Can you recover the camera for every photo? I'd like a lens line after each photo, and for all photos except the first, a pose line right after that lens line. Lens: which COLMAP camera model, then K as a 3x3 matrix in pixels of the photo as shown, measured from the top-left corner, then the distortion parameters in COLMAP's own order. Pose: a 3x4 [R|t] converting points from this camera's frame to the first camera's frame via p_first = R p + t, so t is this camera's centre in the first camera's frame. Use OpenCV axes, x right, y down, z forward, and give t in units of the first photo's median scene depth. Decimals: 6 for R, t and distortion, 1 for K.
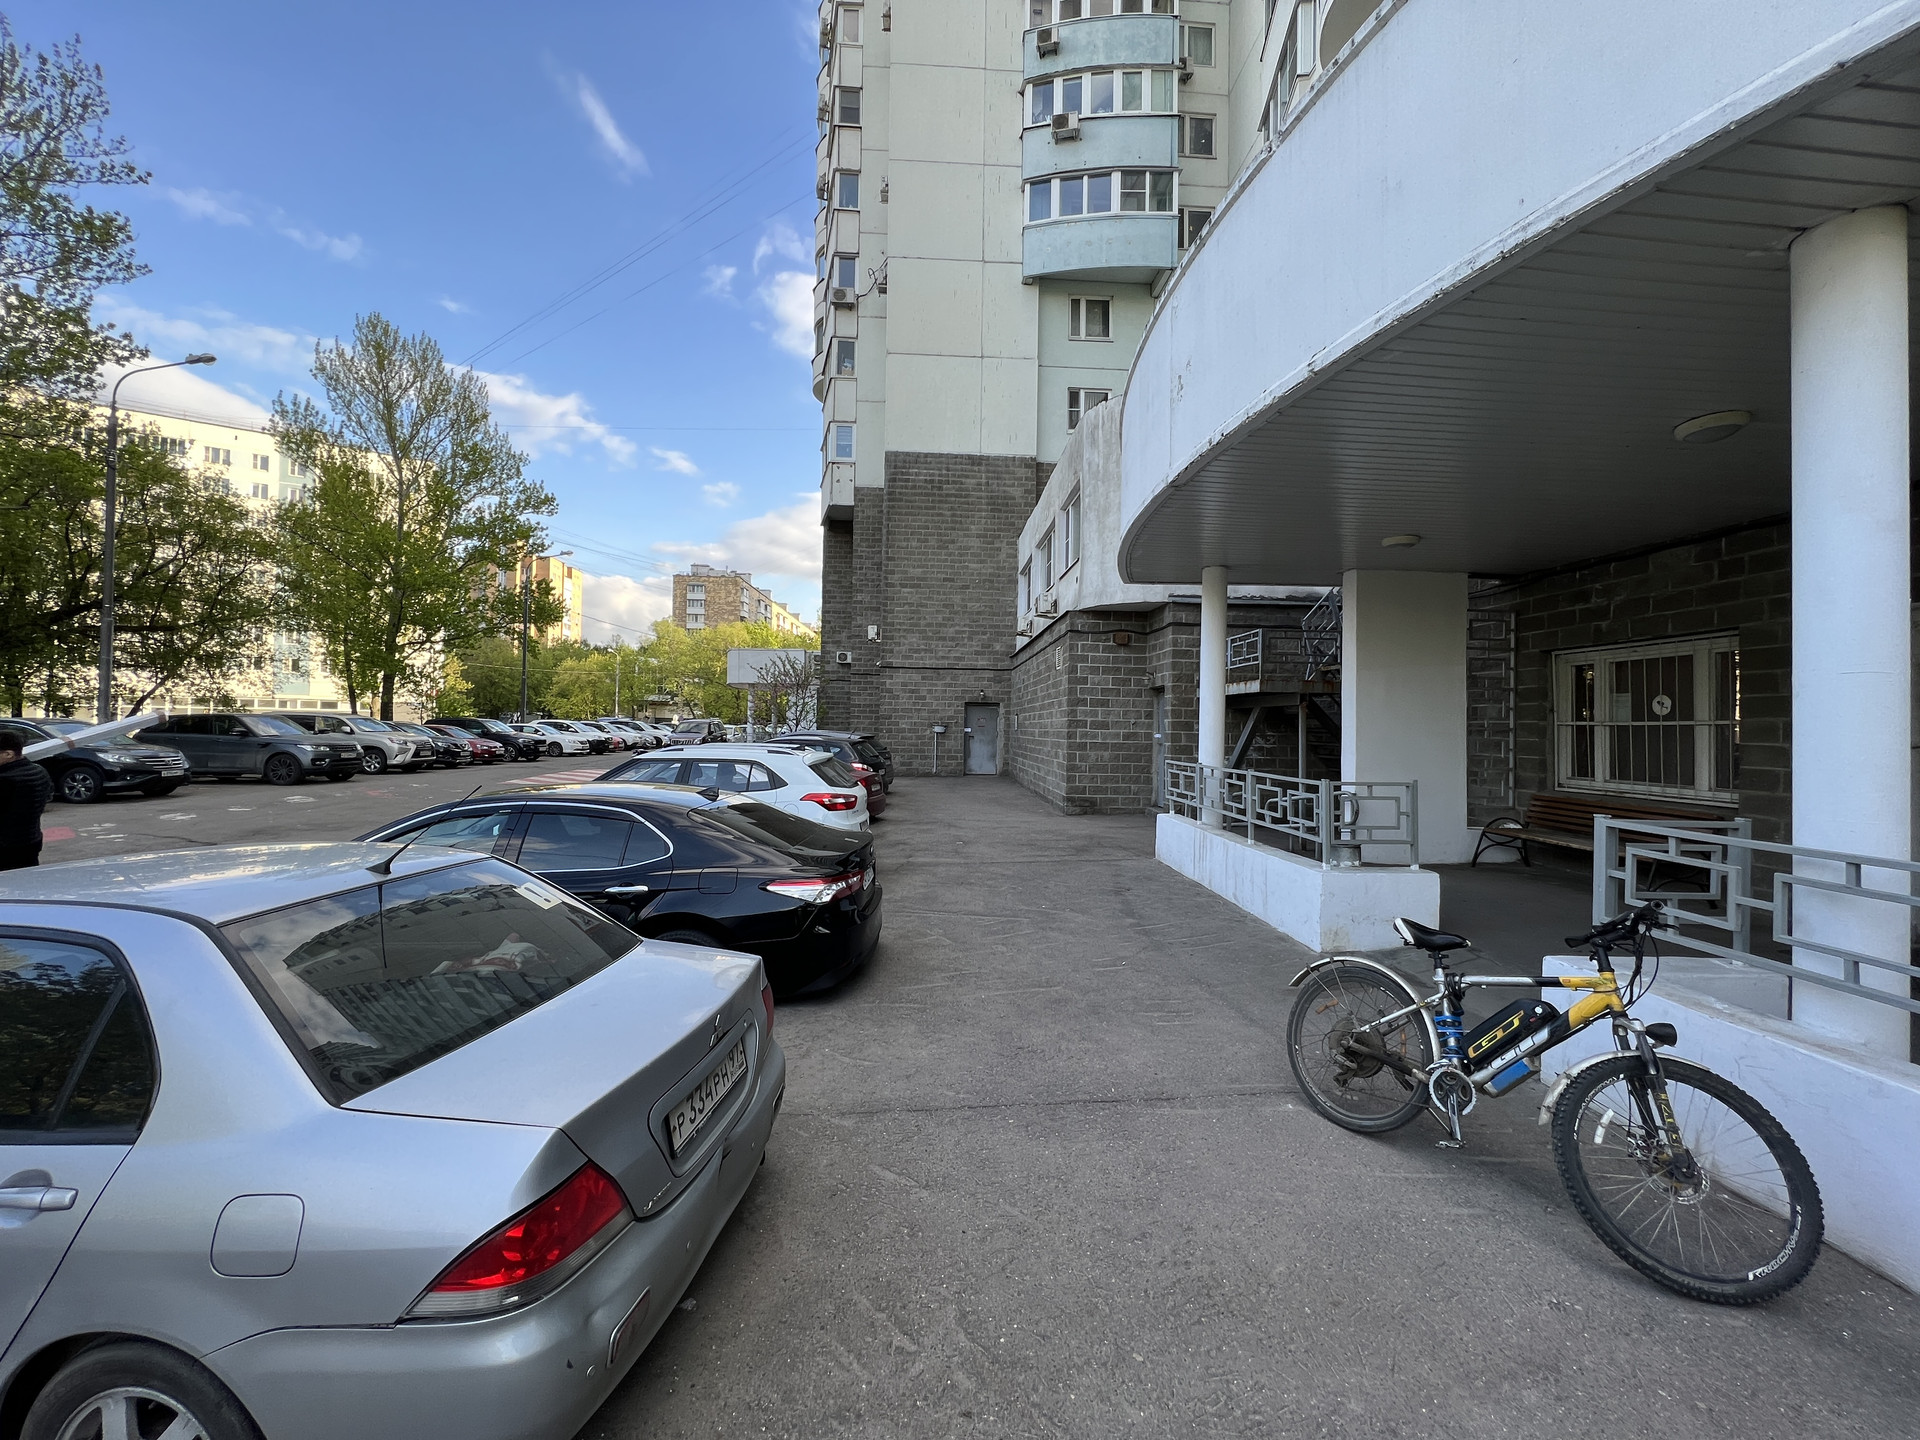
lens RADIAL K [[764.0, 0, 959.7], [0, 764.0, 711.4], [0, 0, 1]] dist [-0.001917, 0.000154]
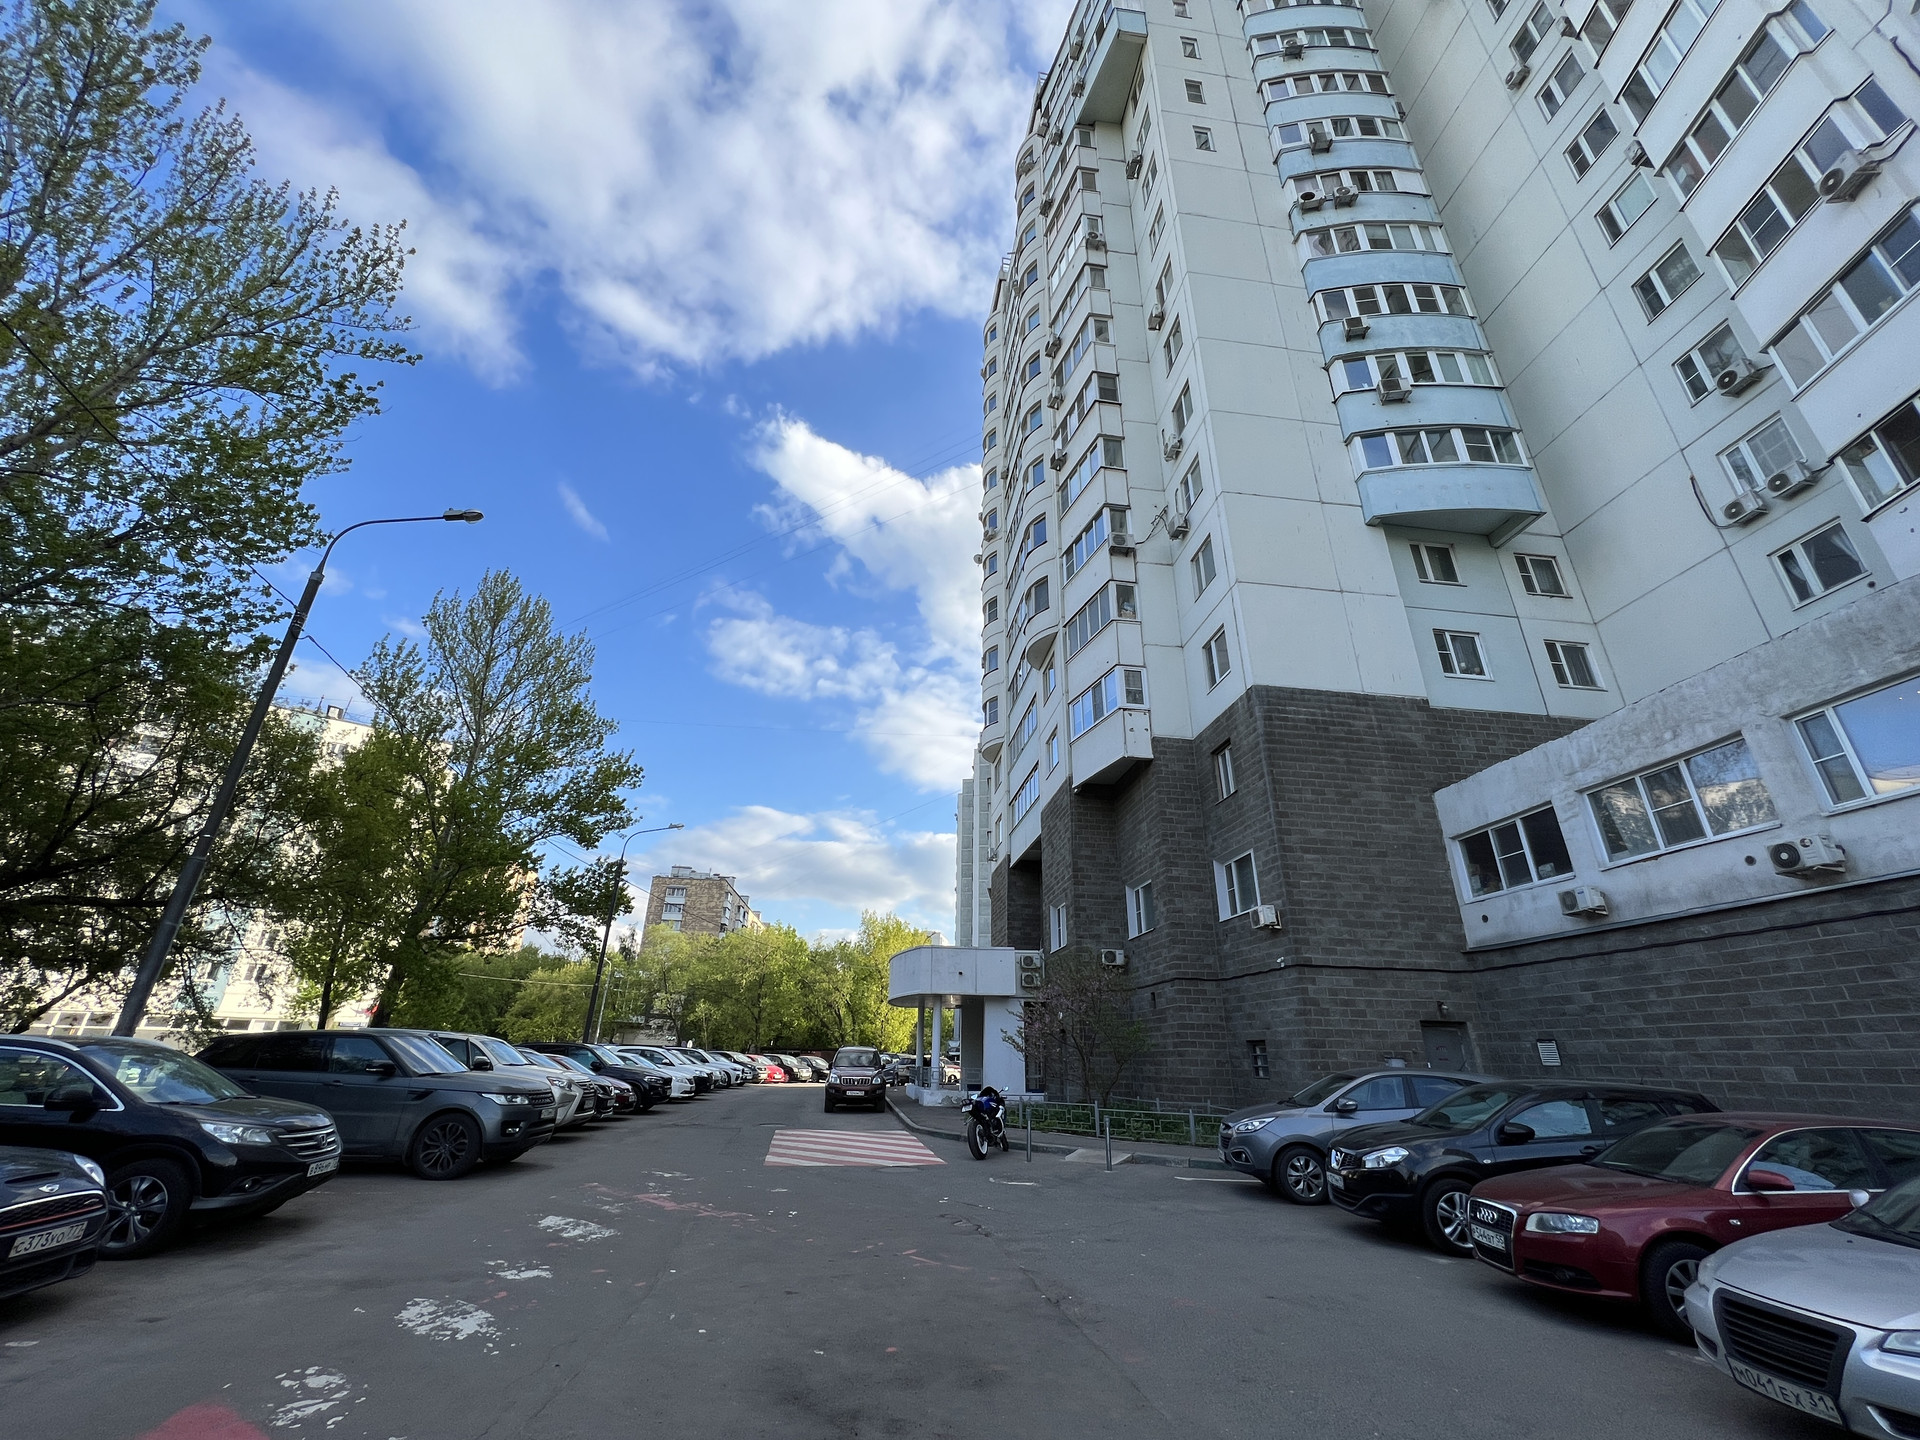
lens RADIAL K [[764.0, 0, 960.3], [0, 764.0, 714.1], [0, 0, 1]] dist [-0.001917, 0.000154]
pose [[0.997300, 0.033304, 0.065442, -0.555902], [-0.005044, 0.920197, -0.391423, 0.005922], [-0.073255, 0.390036, 0.917881, 0.357208]]
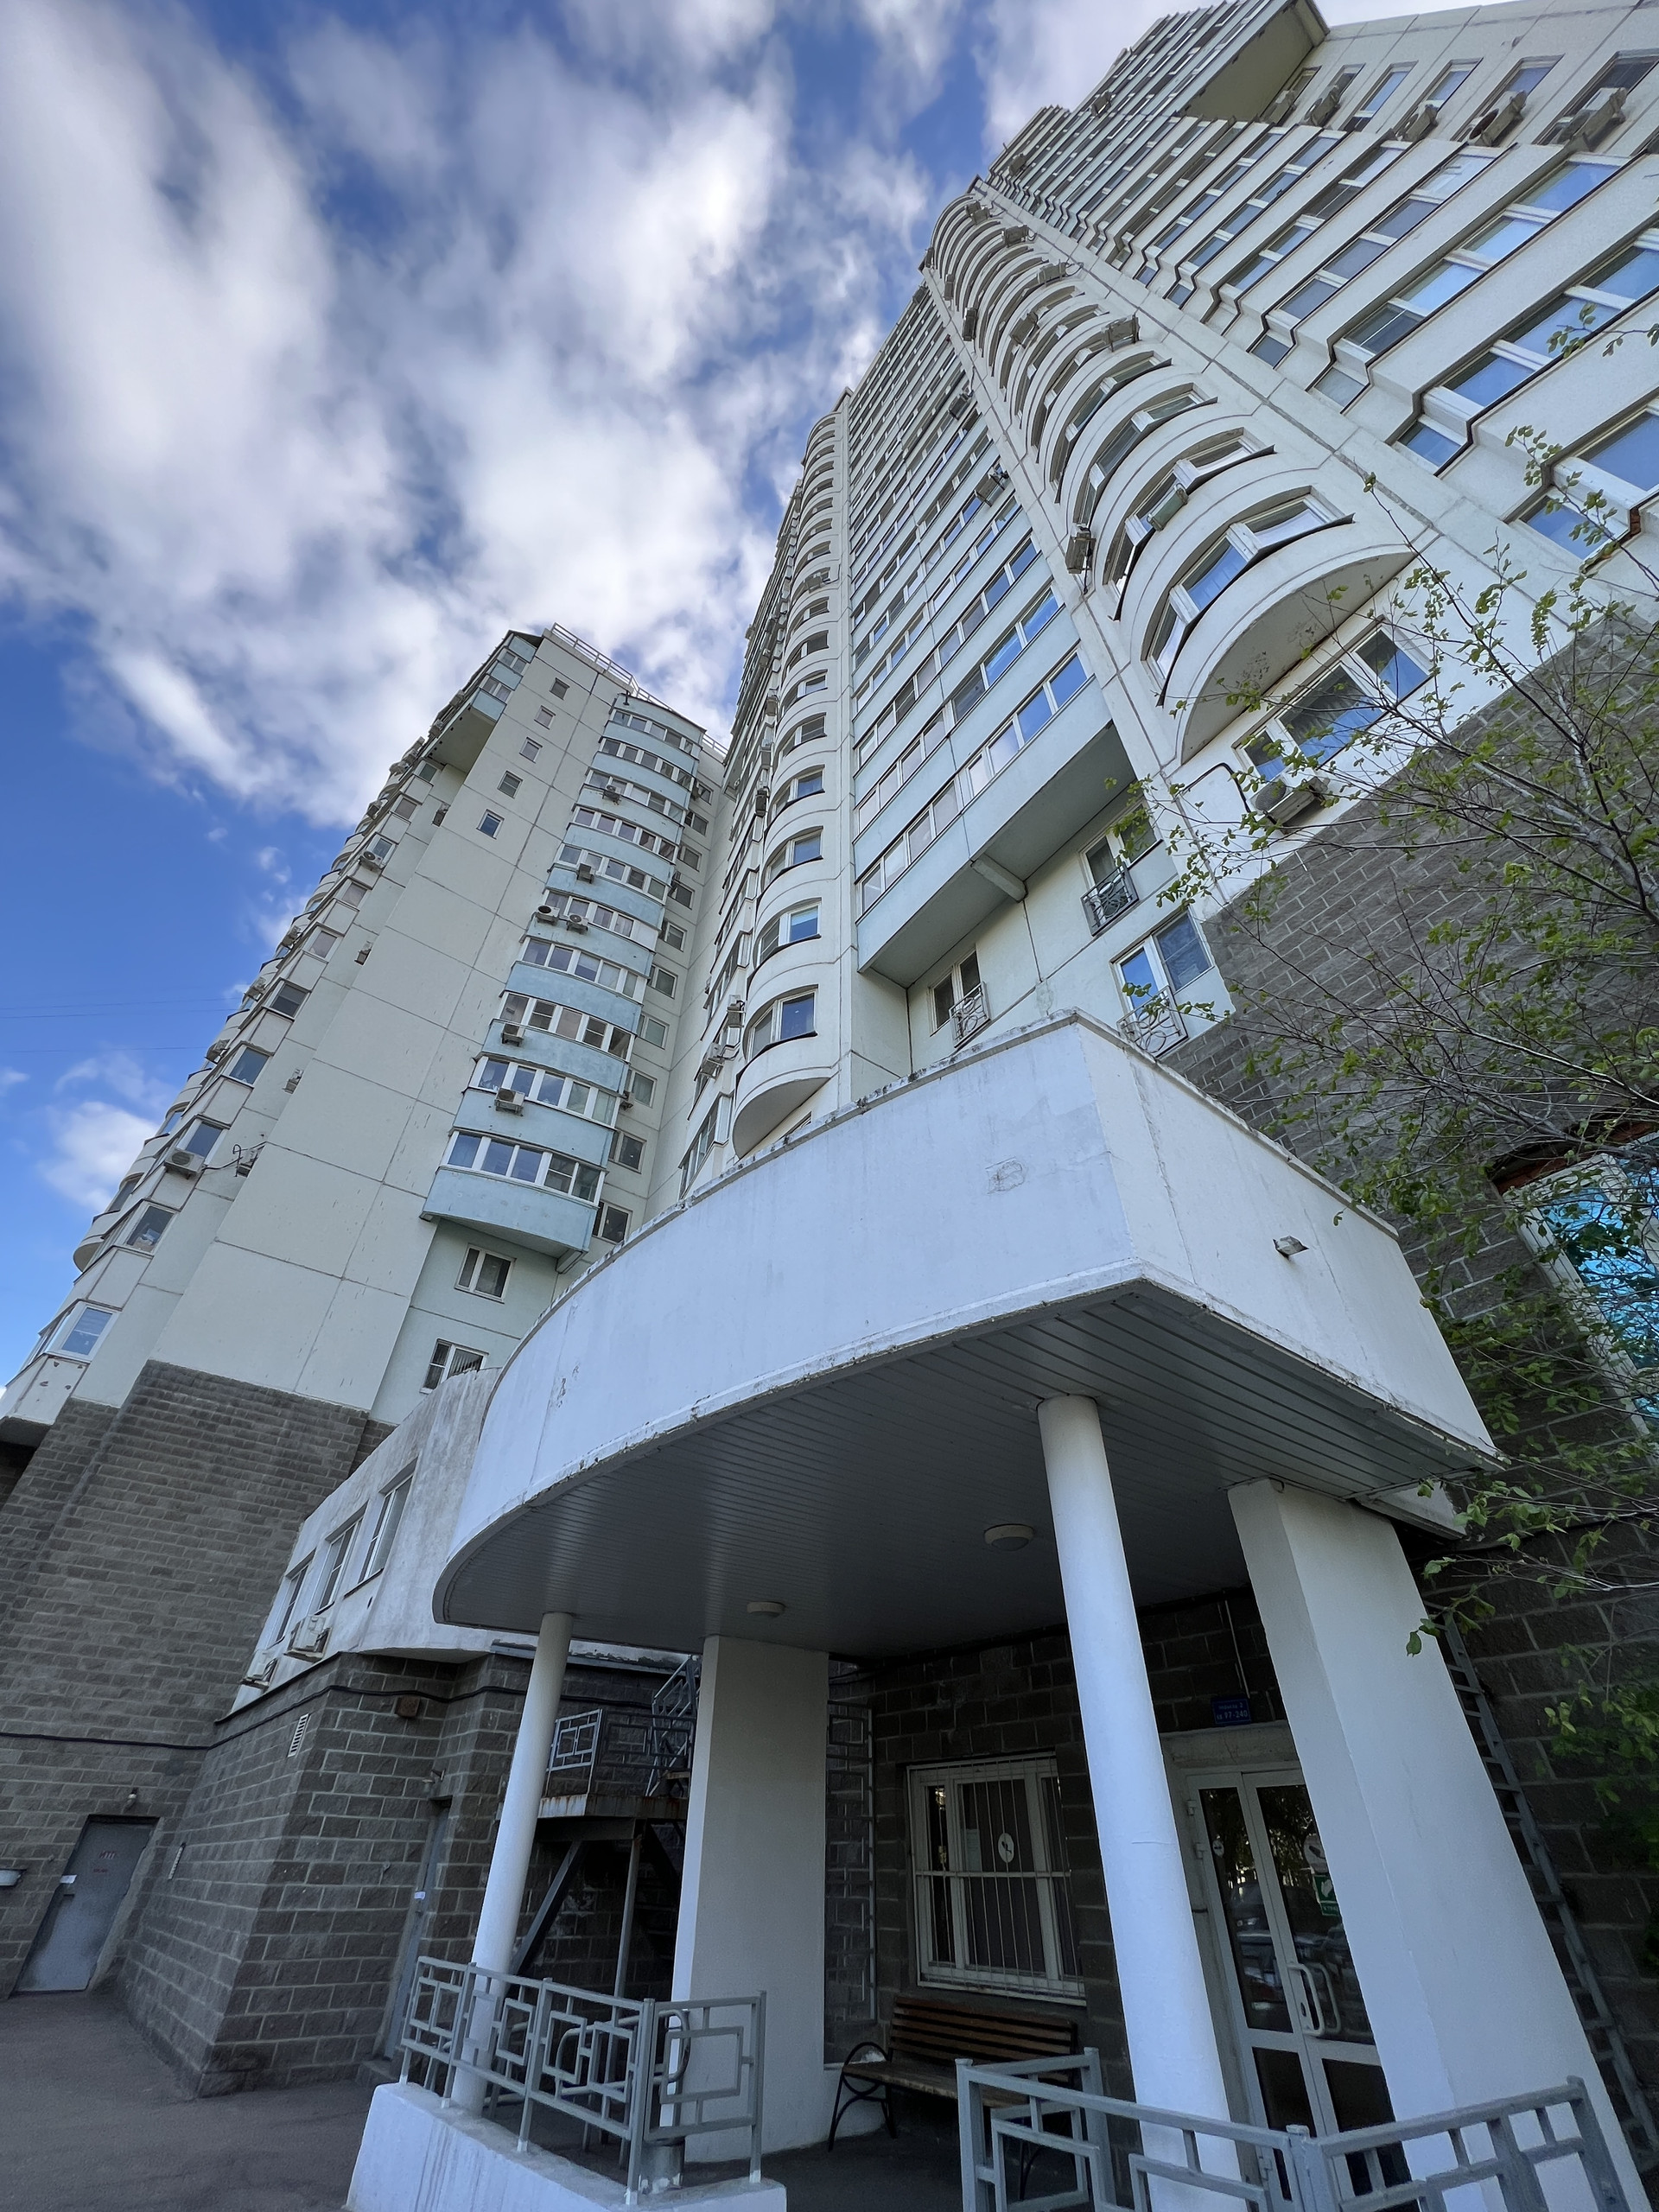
lens RADIAL K [[880.2, 0, 834.5], [0, 880.2, 1107.1], [0, 0, 1]] dist [-0.001917, 0.000154]
pose [[0.829604, 0.360071, 0.426740, -0.001704], [-0.007202, 0.771121, -0.636648, -0.007510], [-0.558306, 0.525093, 0.642318, -0.004268]]
